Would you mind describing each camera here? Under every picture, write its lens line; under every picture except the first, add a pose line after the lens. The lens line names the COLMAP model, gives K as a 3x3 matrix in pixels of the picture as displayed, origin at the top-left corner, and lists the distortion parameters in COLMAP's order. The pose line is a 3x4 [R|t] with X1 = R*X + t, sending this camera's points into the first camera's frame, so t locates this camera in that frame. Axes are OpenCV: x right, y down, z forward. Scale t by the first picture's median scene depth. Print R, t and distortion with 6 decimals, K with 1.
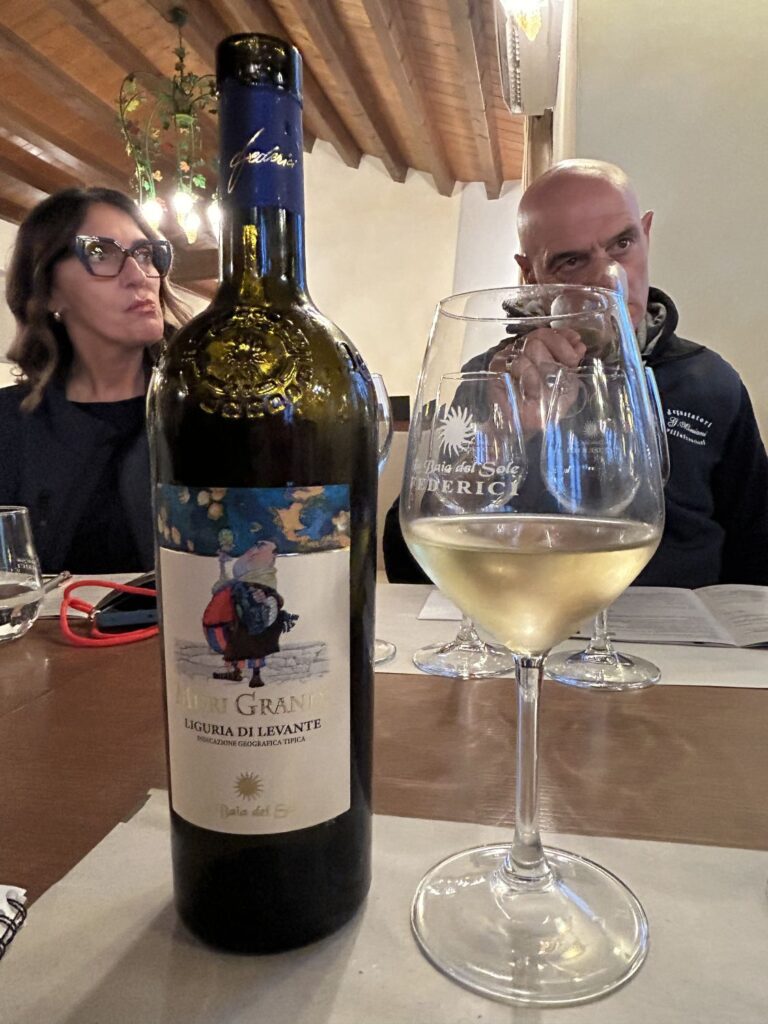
lens RADIAL K [[716.0, 0, 382.9], [0, 716.0, 508.0], [0, 0, 1]] dist [-0.009391, 0.009823]
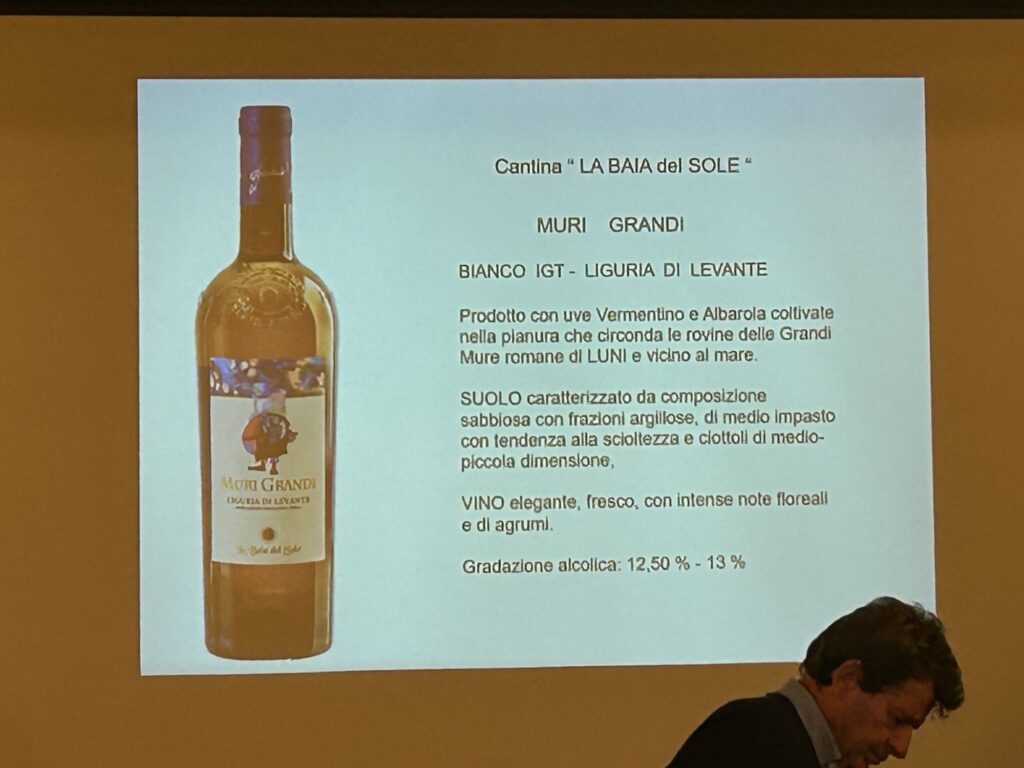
lens RADIAL K [[3968.4, 0, 512.3], [0, 3968.4, 384.0], [0, 0, 1]] dist [0.161226, 0.000000]
pose [[0.981187, -0.000950, 0.193060, -0.070764], [0.019765, 0.995228, -0.095554, 0.046451], [-0.192047, 0.097572, 0.976523, -0.410956]]
